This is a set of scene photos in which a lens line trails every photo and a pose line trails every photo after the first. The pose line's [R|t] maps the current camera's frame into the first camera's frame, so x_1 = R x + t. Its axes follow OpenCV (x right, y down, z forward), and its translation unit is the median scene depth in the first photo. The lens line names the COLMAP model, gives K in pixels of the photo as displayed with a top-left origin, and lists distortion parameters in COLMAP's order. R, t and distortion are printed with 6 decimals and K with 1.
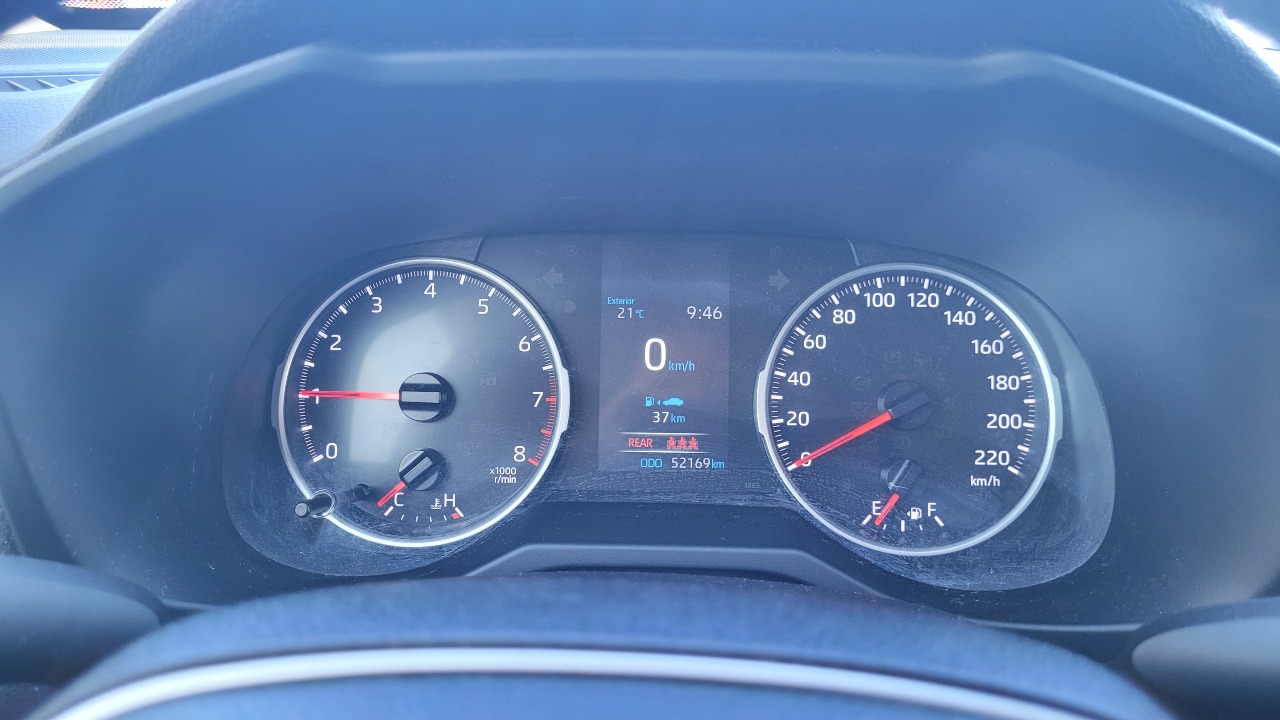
lens RADIAL K [[971.7, 0, 640.9], [0, 971.7, 351.5], [0, 0, 1]] dist [0.033142, -0.017992]
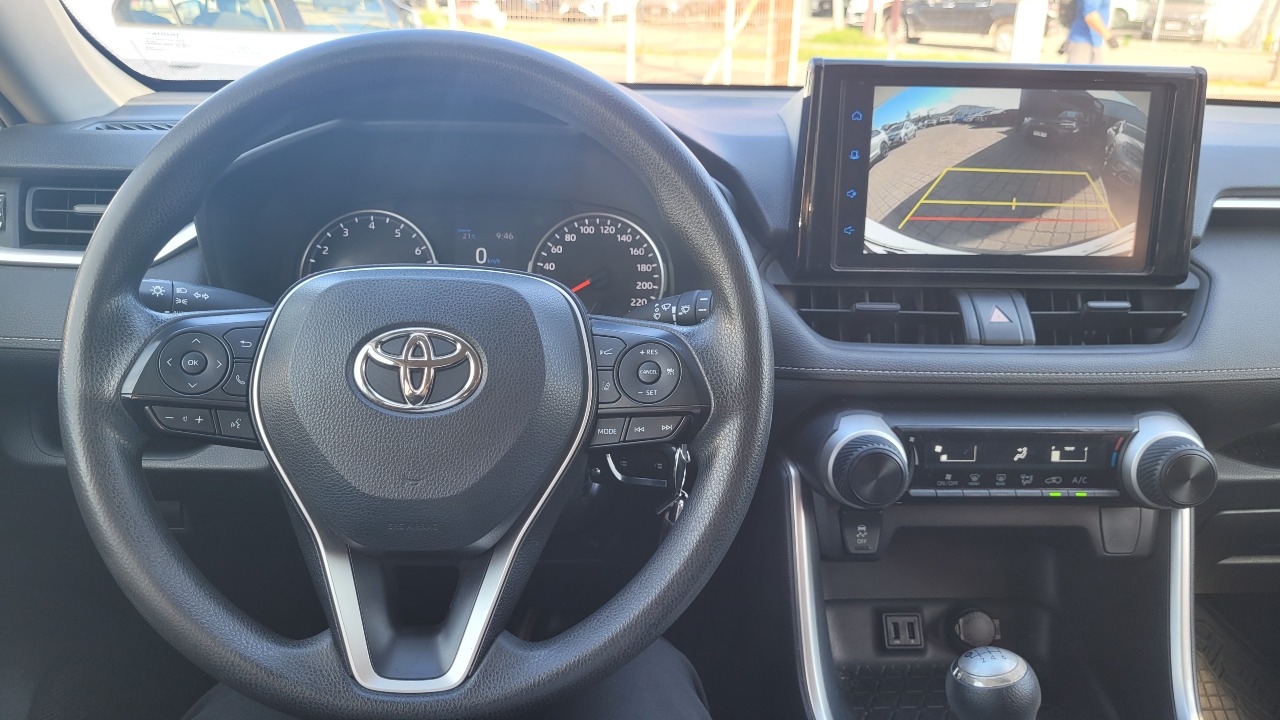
lens RADIAL K [[1012.2, 0, 633.8], [0, 1012.2, 358.0], [0, 0, 1]] dist [0.013396, -0.000310]
pose [[0.996720, -0.008584, 0.080472, 0.166730], [0.010448, 0.999686, -0.022761, 0.279366], [-0.080251, 0.023528, 0.996497, -1.210210]]
